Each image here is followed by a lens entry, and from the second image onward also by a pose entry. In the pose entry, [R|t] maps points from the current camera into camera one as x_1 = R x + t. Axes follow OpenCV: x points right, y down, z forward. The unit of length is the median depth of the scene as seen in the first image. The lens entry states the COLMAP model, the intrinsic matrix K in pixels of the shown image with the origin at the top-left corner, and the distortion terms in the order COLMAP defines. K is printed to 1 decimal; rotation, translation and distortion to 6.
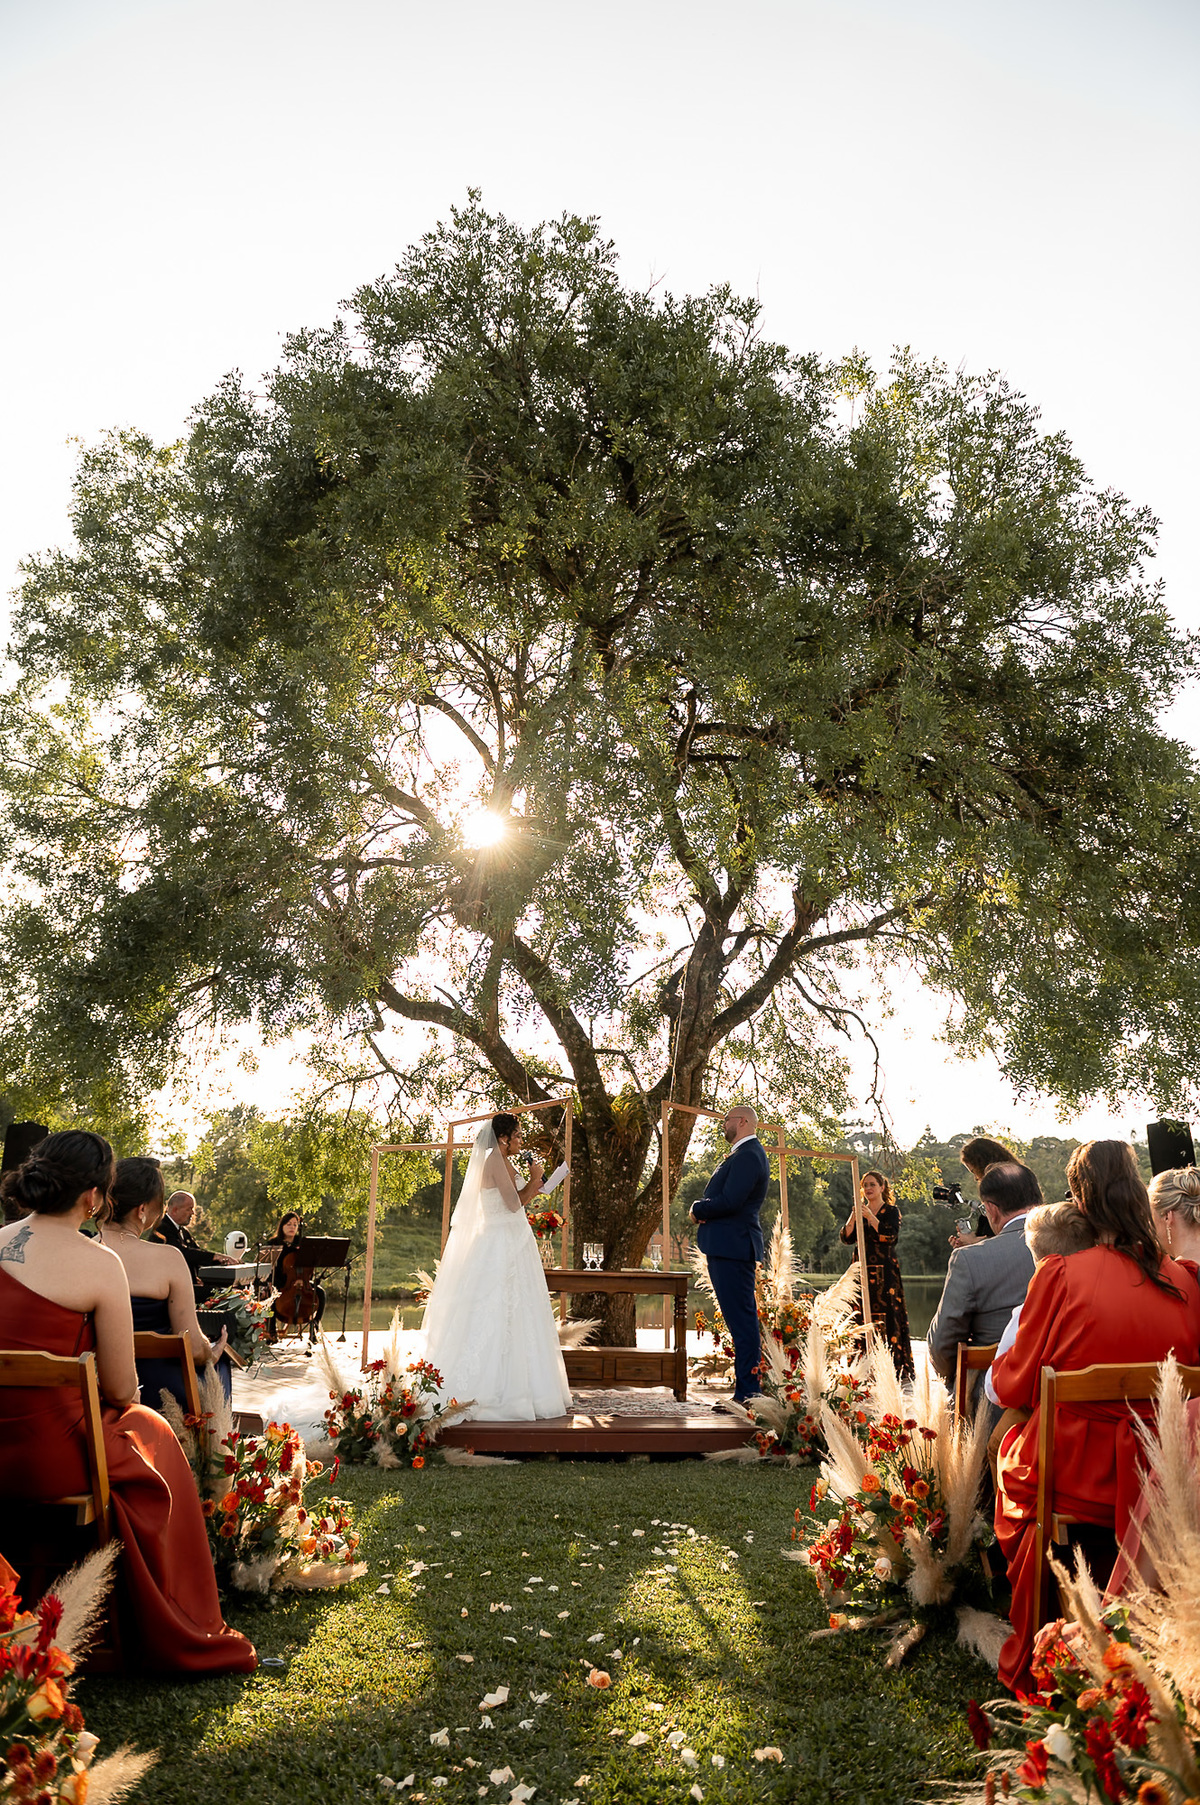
lens RADIAL K [[1230.2, 0, 599.0], [0, 1230.2, 894.7], [0, 0, 1]] dist [0.003866, -0.000452]
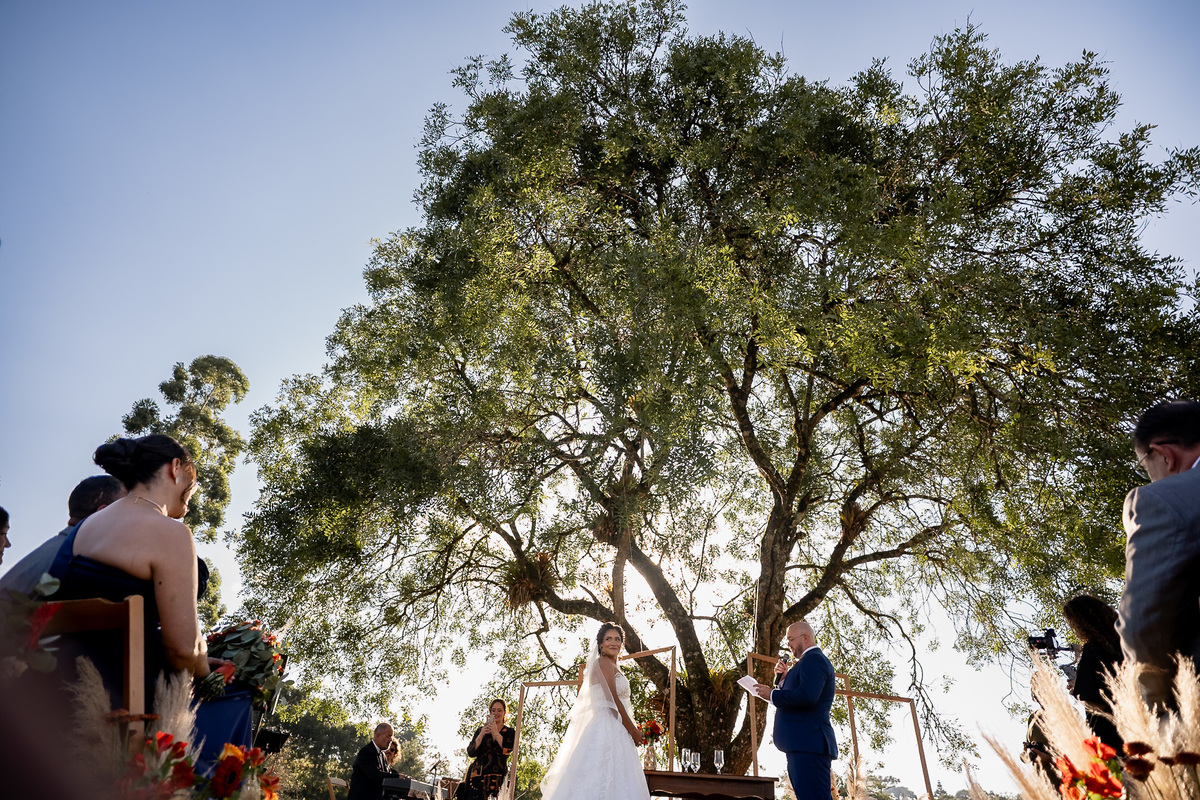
lens RADIAL K [[707.5, 0, 603.0], [0, 707.5, 403.0], [0, 0, 1]] dist [-0.019170, 0.007389]
pose [[0.989589, -0.032493, -0.140206, 0.011762], [-0.010927, 0.954407, -0.298309, 0.117887], [0.143506, 0.296735, 0.944116, 0.183546]]
